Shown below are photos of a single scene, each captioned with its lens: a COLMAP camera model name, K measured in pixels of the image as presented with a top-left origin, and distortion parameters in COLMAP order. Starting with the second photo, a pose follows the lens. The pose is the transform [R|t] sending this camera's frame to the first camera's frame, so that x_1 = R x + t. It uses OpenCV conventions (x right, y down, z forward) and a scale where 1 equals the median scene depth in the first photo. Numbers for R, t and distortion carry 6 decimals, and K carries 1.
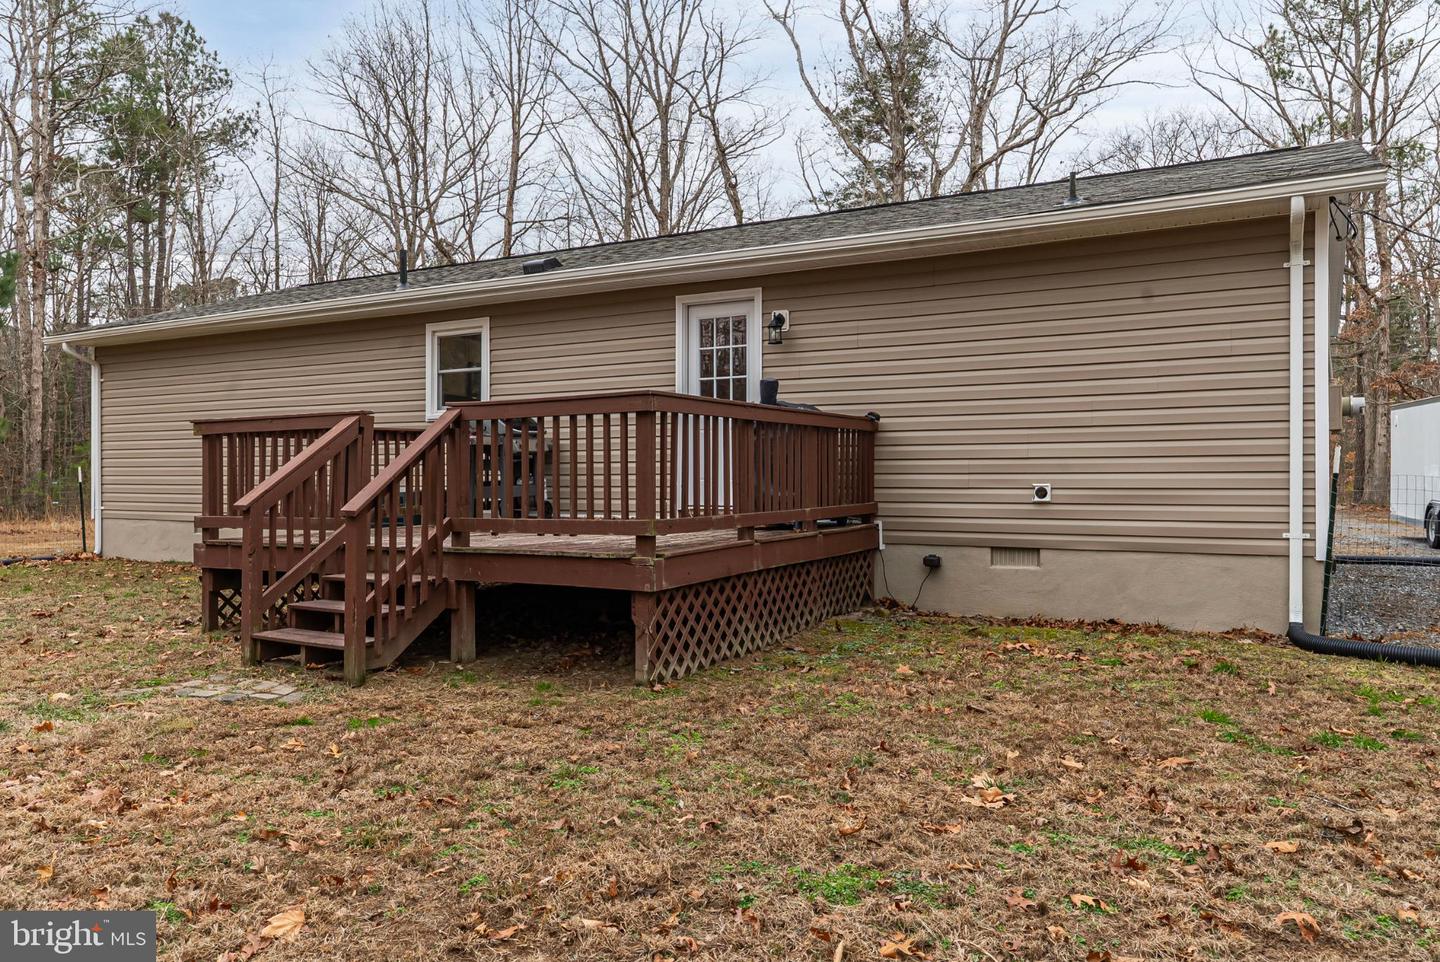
lens RADIAL K [[989.1, 0, 744.1], [0, 989.1, 490.2], [0, 0, 1]] dist [-0.013047, -0.002055]
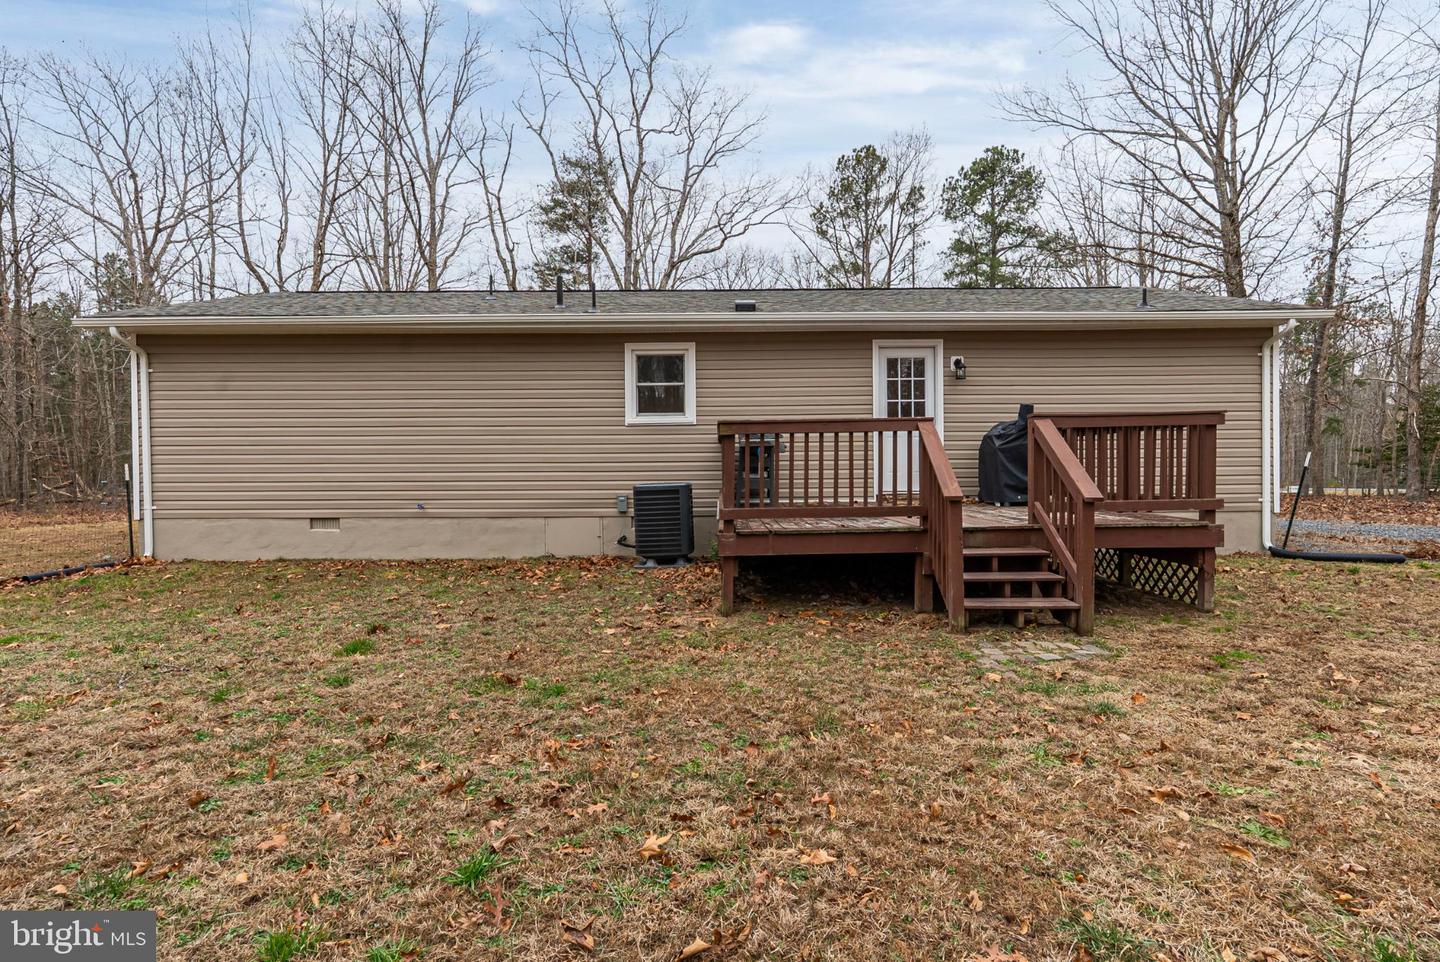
lens RADIAL K [[700.9, 0, 720.0], [0, 700.9, 481.0], [0, 0, 1]] dist [-0.004822, -0.000737]
pose [[0.881240, -0.006928, 0.472619, -0.645730], [0.011844, 0.999902, -0.007426, 0.004543], [-0.472521, 0.012142, 0.881236, 0.216611]]
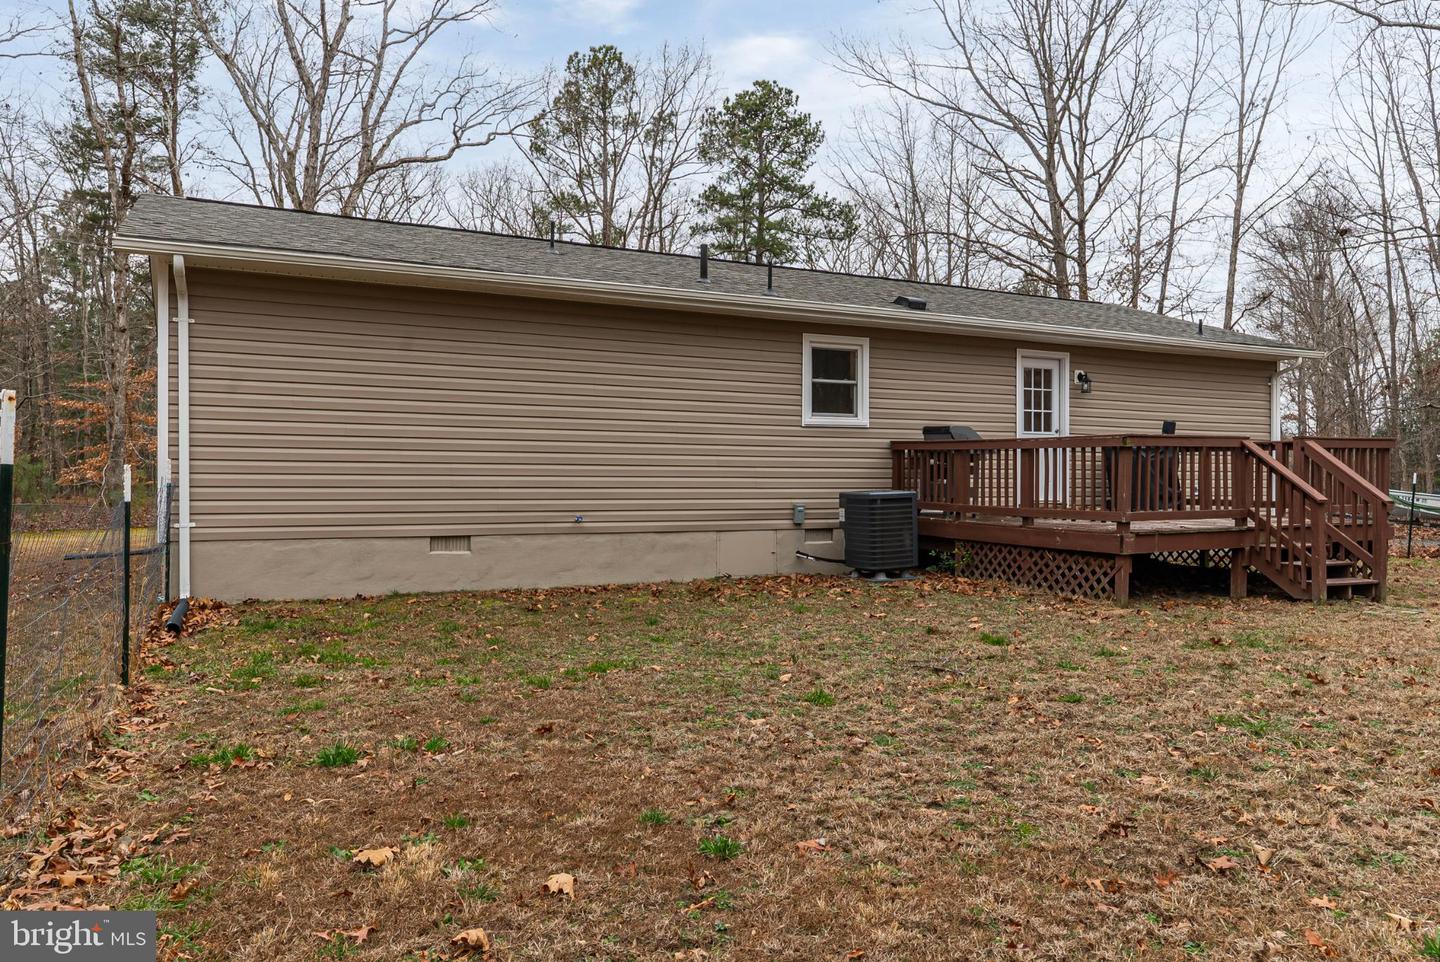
lens RADIAL K [[989.1, 0, 744.1], [0, 989.1, 490.2], [0, 0, 1]] dist [-0.013047, -0.002055]
pose [[0.572469, -0.003812, 0.819917, -1.270771], [0.010173, 0.999945, -0.002454, 0.000427], [-0.819863, 0.009746, 0.572477, 0.470213]]
